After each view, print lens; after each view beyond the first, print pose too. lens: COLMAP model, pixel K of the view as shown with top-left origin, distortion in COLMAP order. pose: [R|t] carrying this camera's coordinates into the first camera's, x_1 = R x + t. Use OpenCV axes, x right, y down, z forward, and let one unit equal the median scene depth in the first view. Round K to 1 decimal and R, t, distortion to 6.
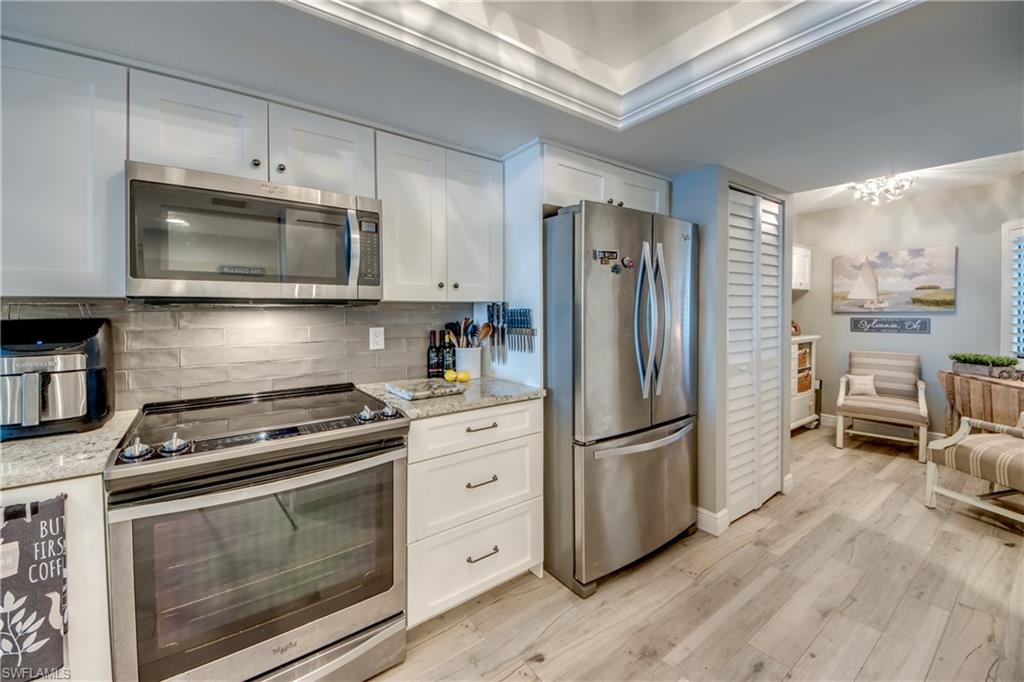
lens RADIAL K [[403.6, 0, 511.4], [0, 403.6, 319.1], [0, 0, 1]] dist [0.020853, -0.014454]
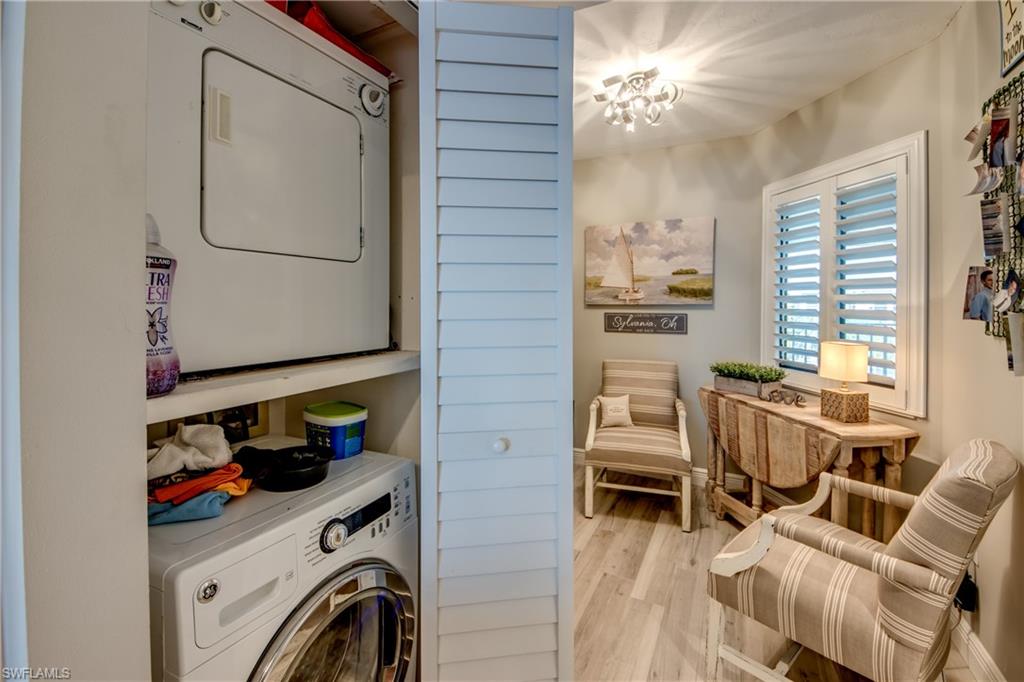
lens RADIAL K [[452.3, 0, 516.9], [0, 452.3, 306.0], [0, 0, 1]] dist [0.013290, -0.001005]
pose [[0.888077, 0.000406, 0.459695, 0.479657], [0.003201, 0.999970, -0.007066, -0.014404], [-0.459684, 0.007746, 0.888049, 0.524767]]
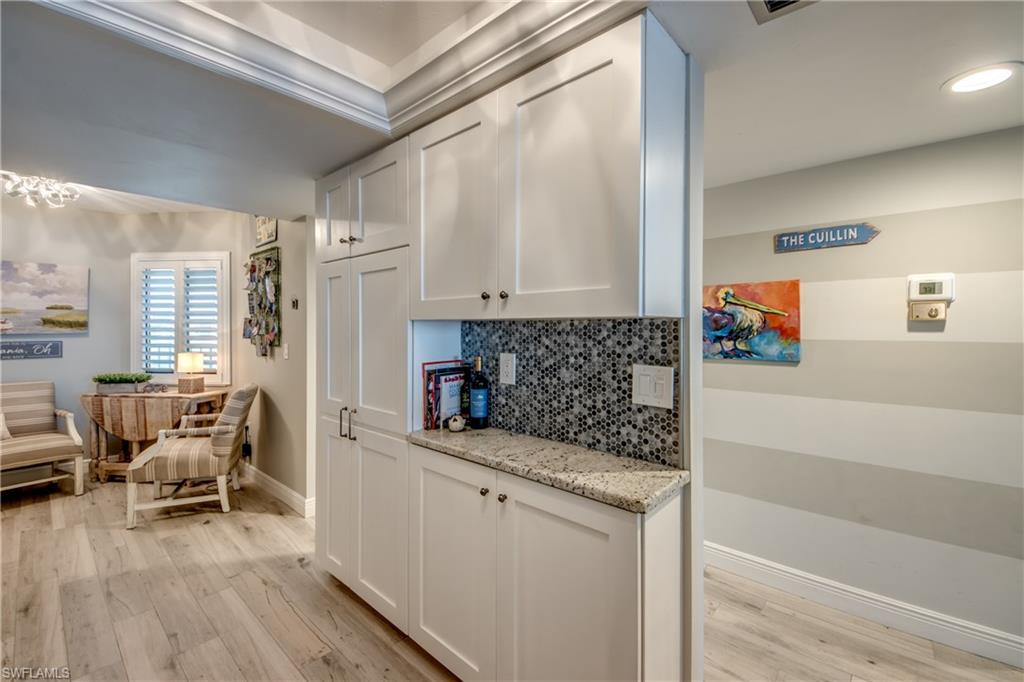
lens RADIAL K [[432.8, 0, 516.1], [0, 432.8, 328.9], [0, 0, 1]] dist [0.009447, -0.009198]
pose [[-0.206178, 0.003604, 0.978508, -0.199763], [0.017843, 0.999841, 0.000077, -0.014067], [-0.978352, 0.017475, -0.206209, 0.241139]]
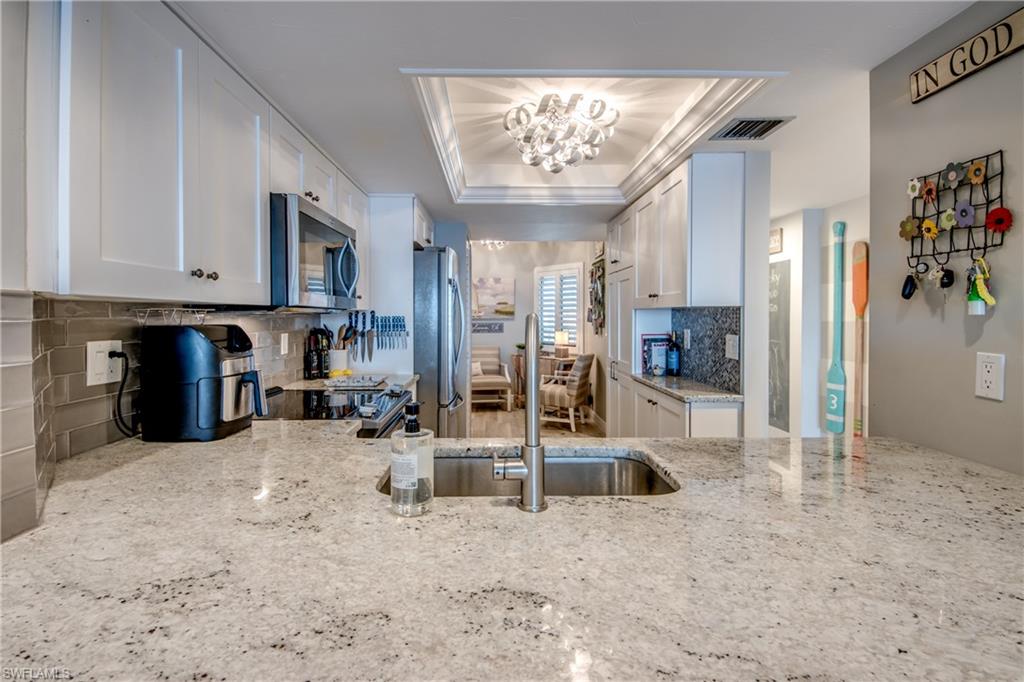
lens RADIAL K [[494.9, 0, 514.2], [0, 494.9, 317.1], [0, 0, 1]] dist [-0.001078, -0.000043]
pose [[0.558523, 0.004661, 0.829476, -0.706312], [0.011038, 0.999854, -0.013051, 0.001891], [-0.829416, 0.016445, 0.558390, -0.145271]]
